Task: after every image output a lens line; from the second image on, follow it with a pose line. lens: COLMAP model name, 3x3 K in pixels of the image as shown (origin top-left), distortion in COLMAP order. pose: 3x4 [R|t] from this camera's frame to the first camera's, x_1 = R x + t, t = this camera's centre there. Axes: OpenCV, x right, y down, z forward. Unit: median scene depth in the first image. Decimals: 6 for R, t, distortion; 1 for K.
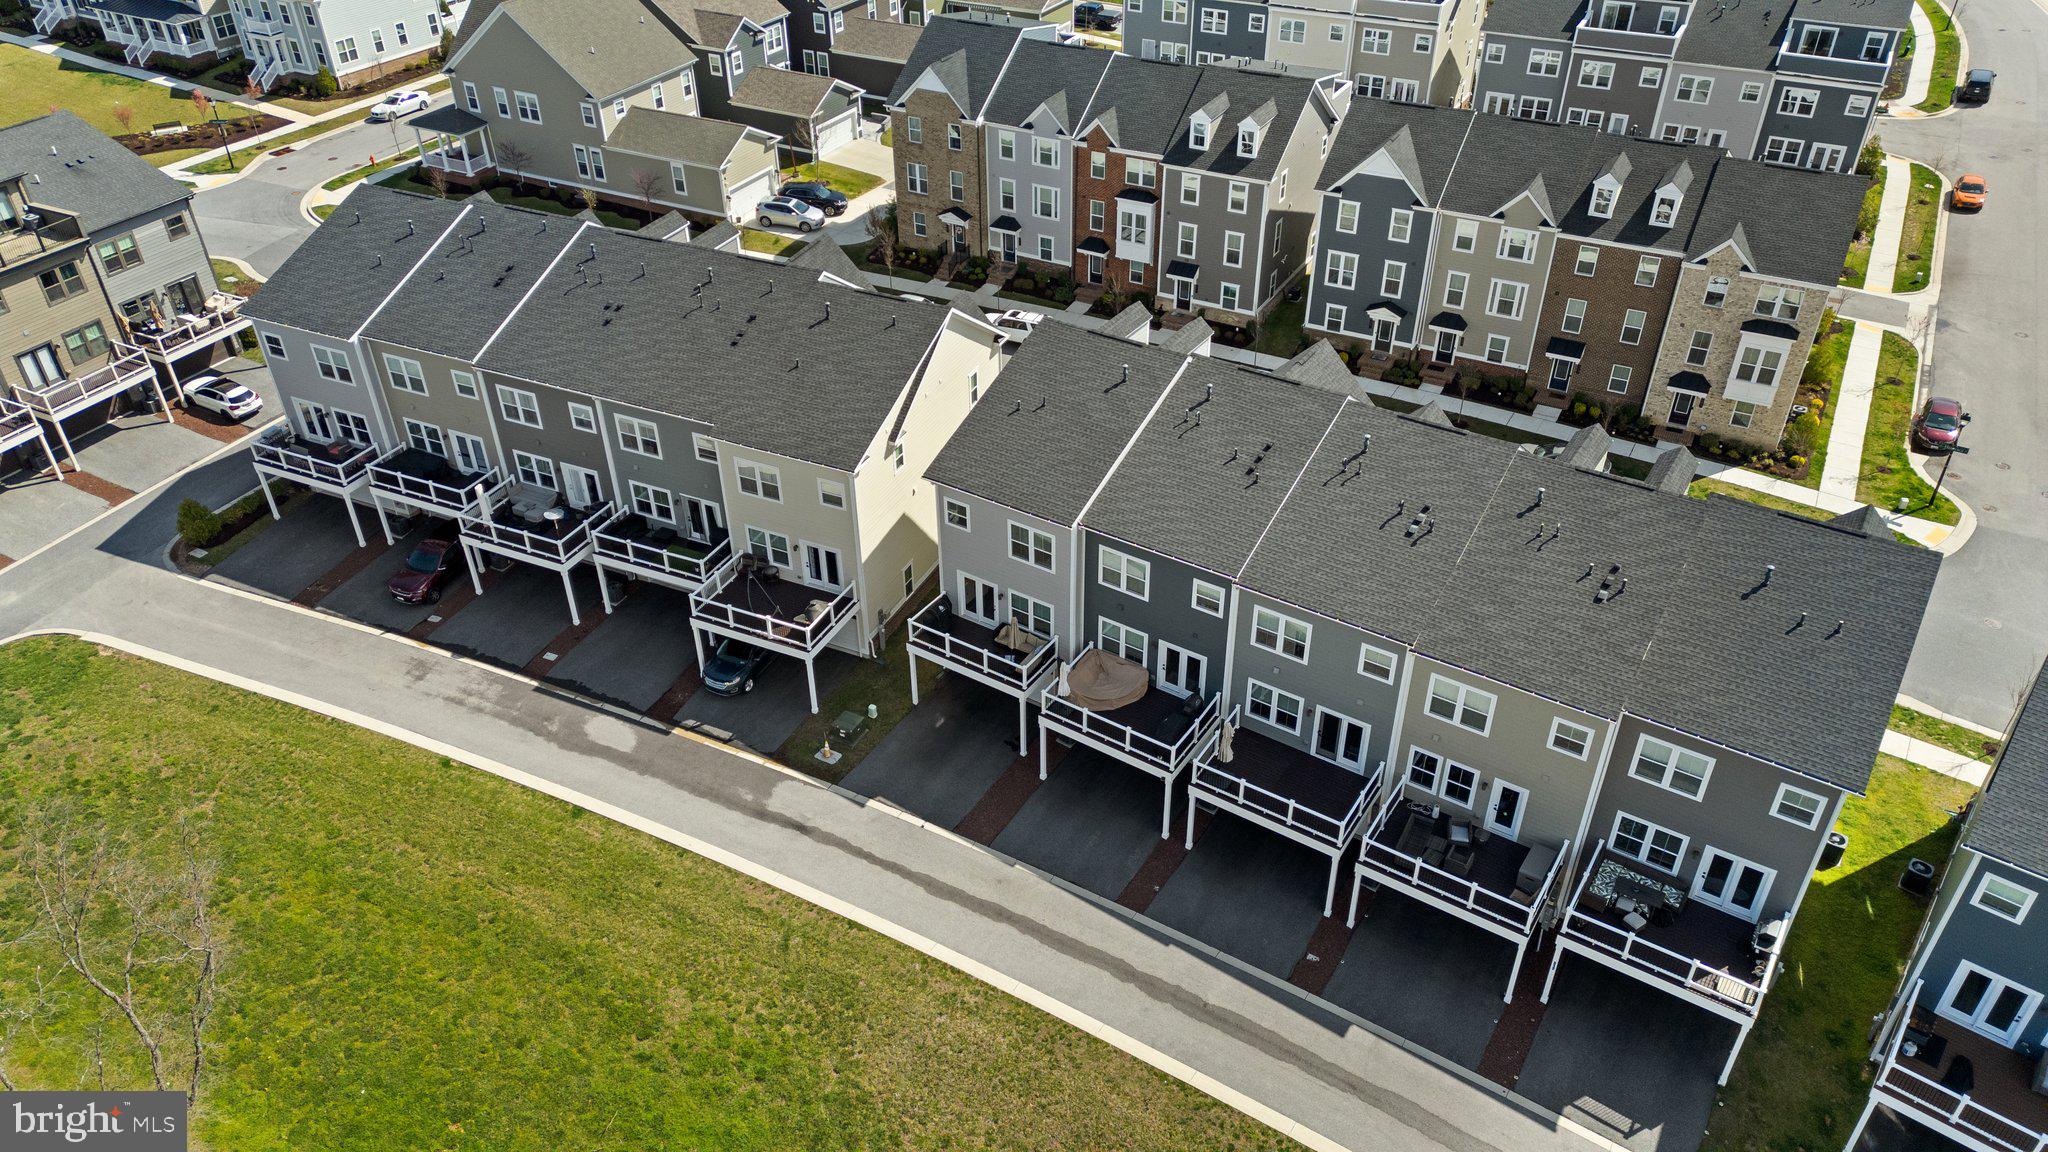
lens RADIAL K [[1413.7, 0, 1020.8], [0, 1413.7, 561.8], [0, 0, 1]] dist [0.087762, -0.076786]
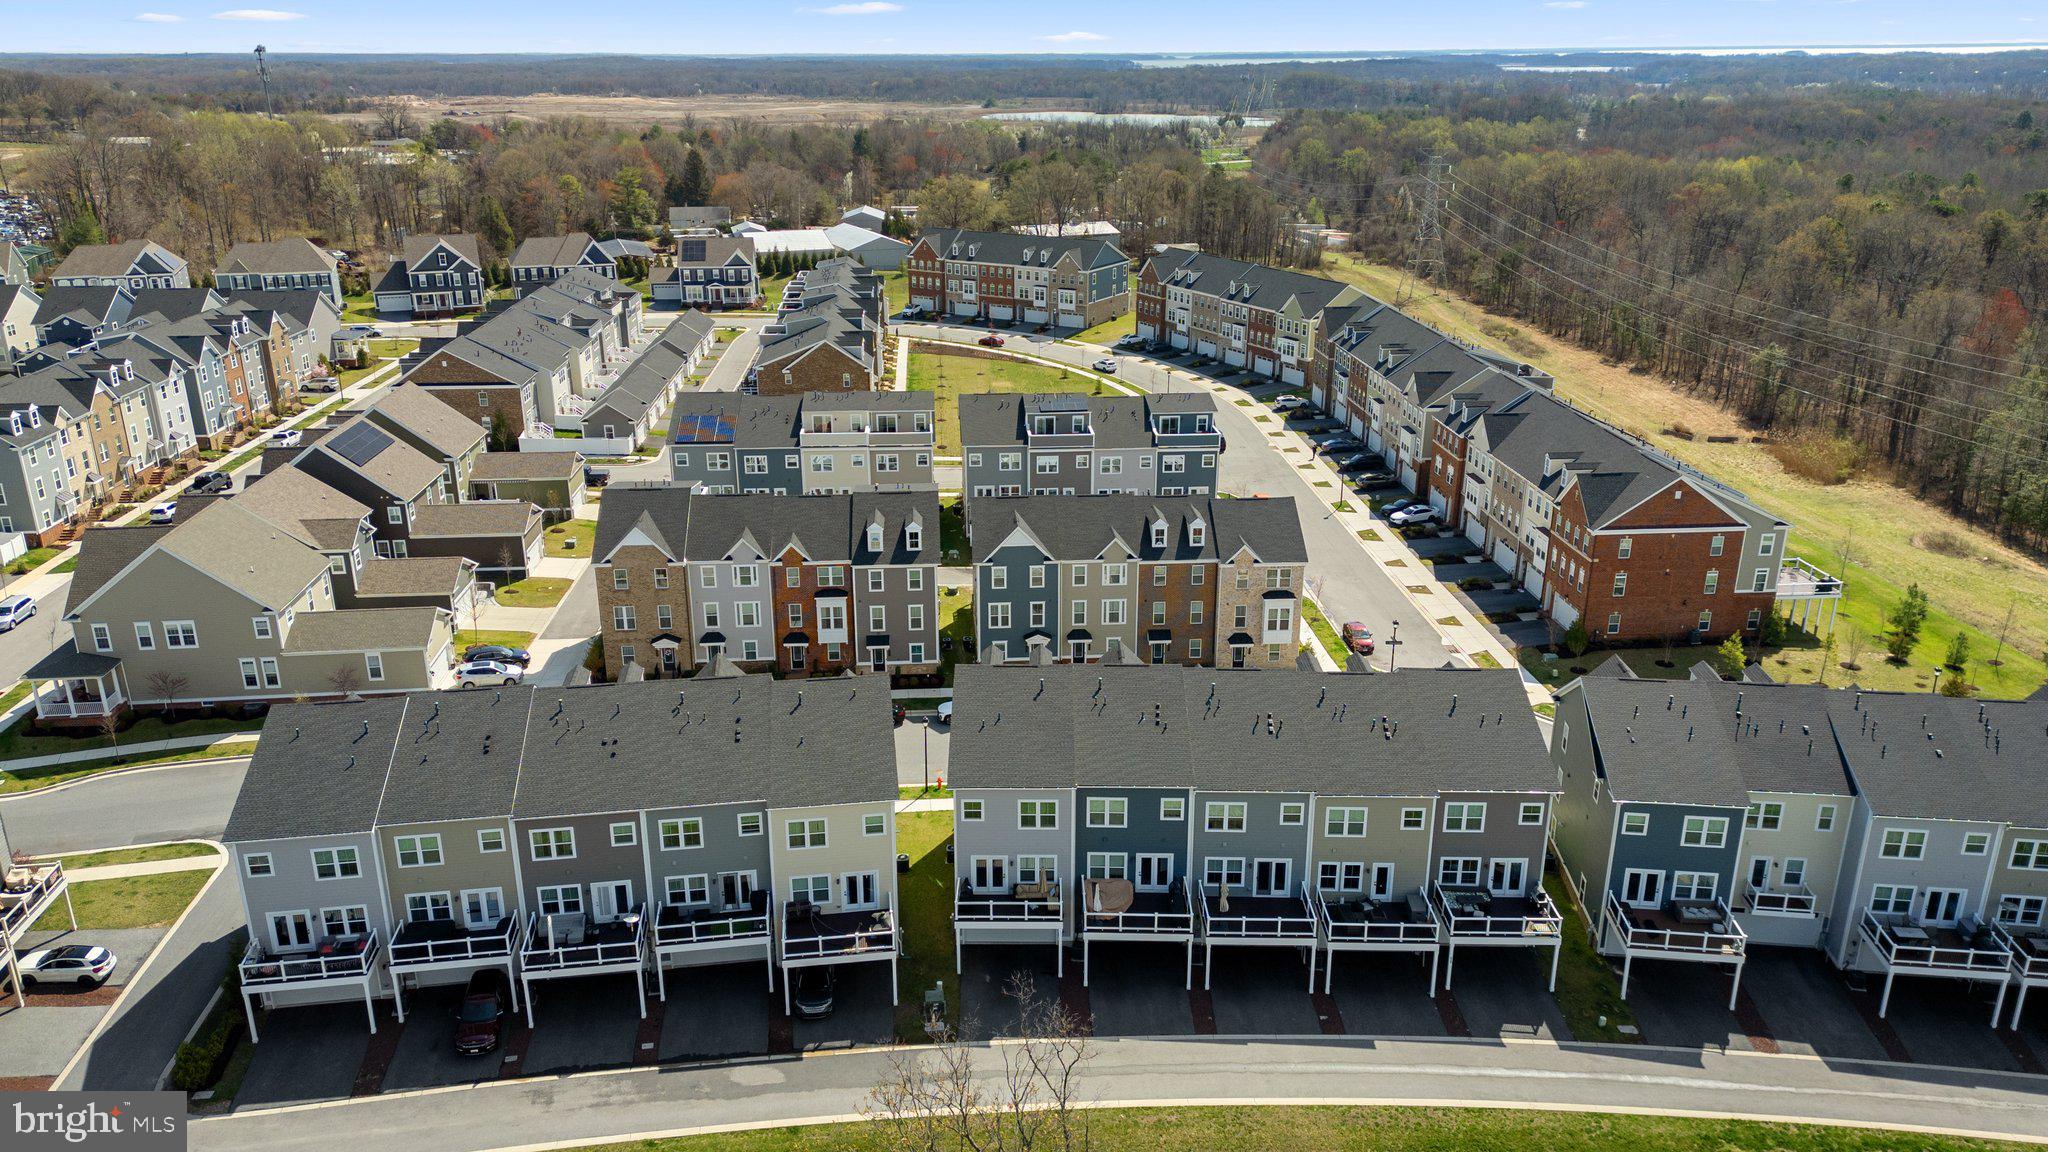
lens RADIAL K [[1413.7, 0, 1020.8], [0, 1413.7, 561.8], [0, 0, 1]] dist [0.087762, -0.076786]
pose [[0.840285, -0.171364, 0.514350, -0.477909], [0.305748, 0.933253, -0.188568, 0.009848], [-0.447705, 0.315712, 0.836592, -0.171435]]
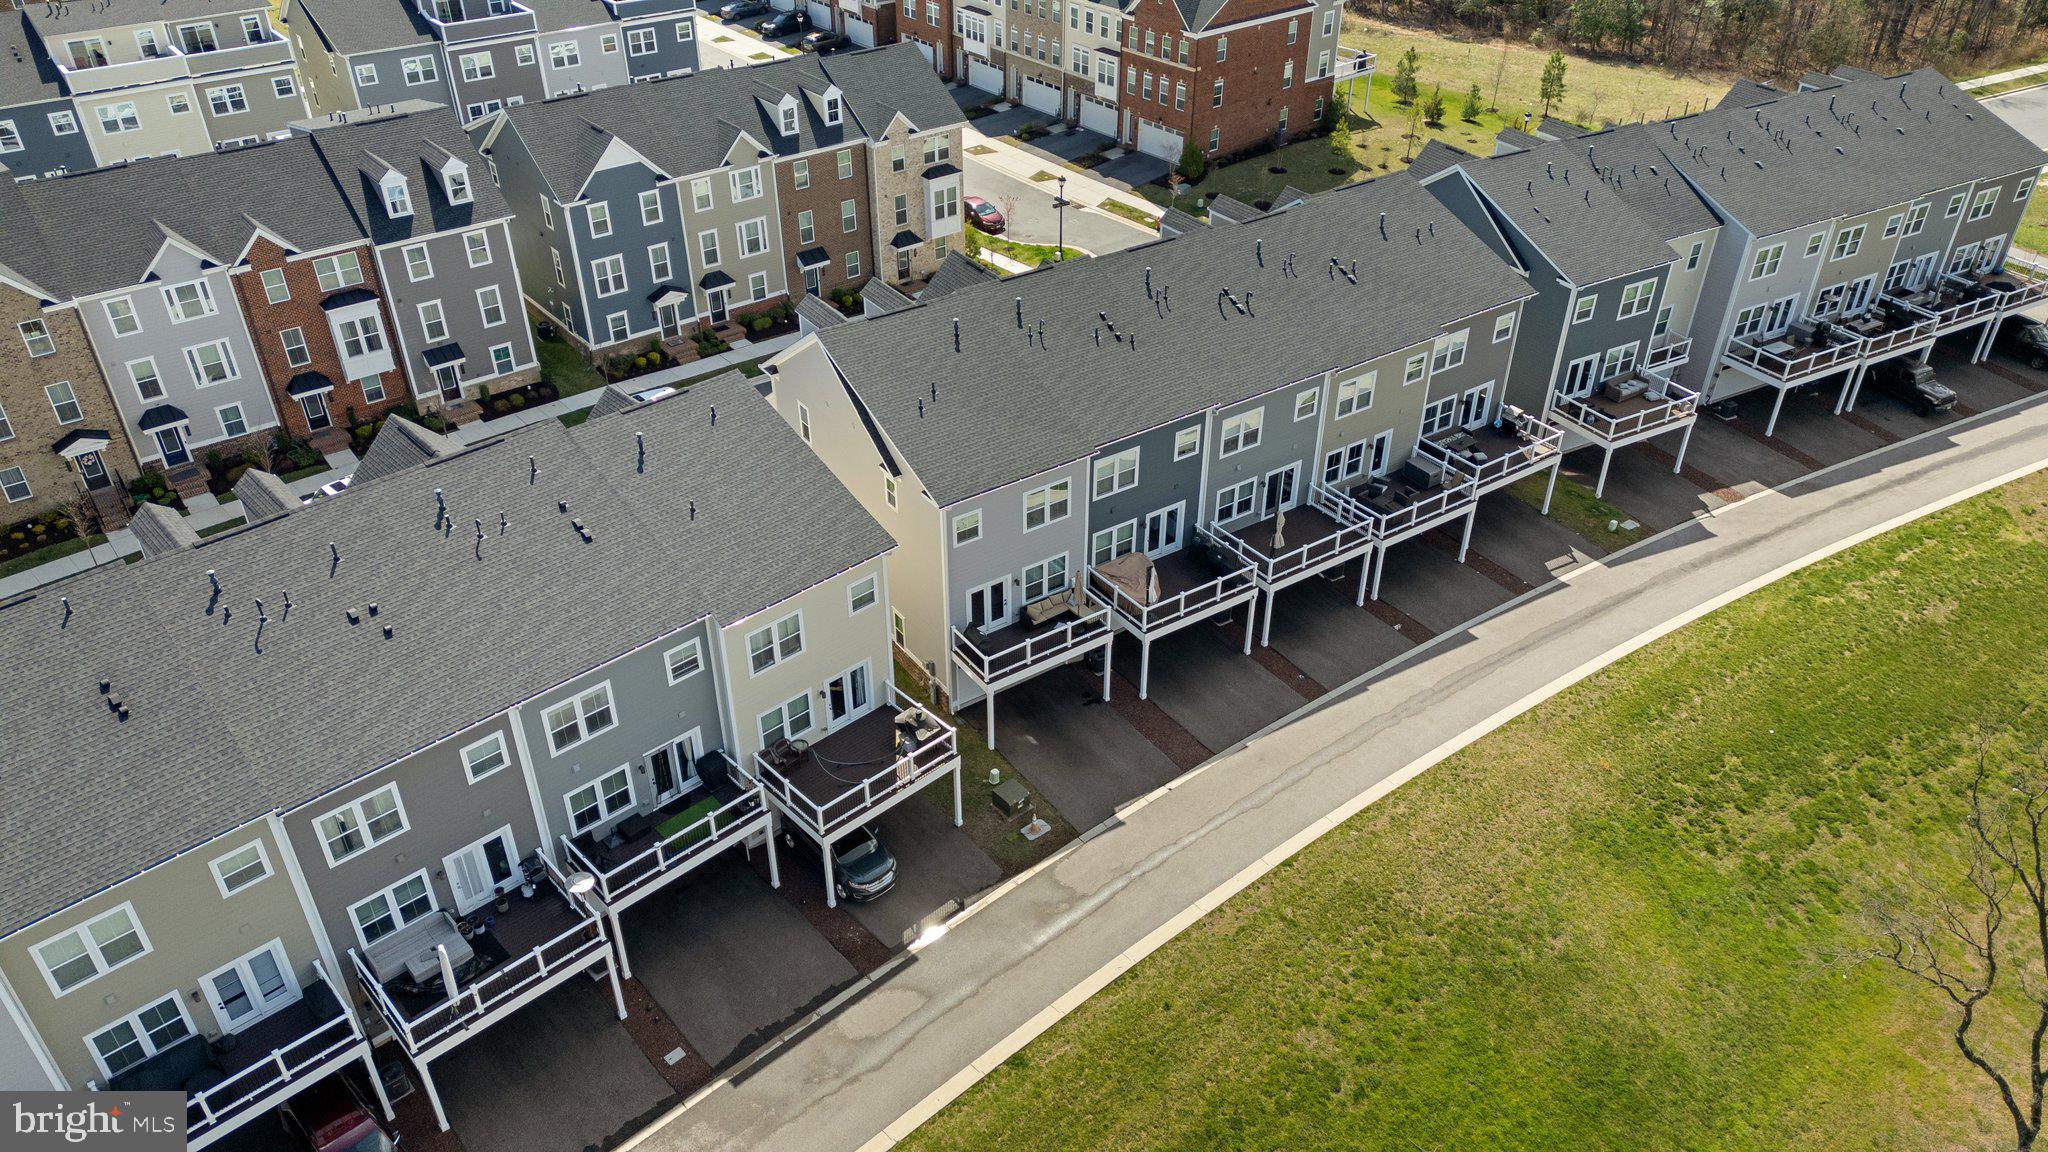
lens RADIAL K [[1427.6, 0, 1022.9], [0, 1427.6, 546.8], [0, 0, 1]] dist [0.094118, -0.096323]
pose [[0.380560, -0.501730, 0.776815, -0.540107], [0.530042, 0.806689, 0.261358, -0.176060], [-0.757779, 0.312282, 0.572932, 0.320343]]
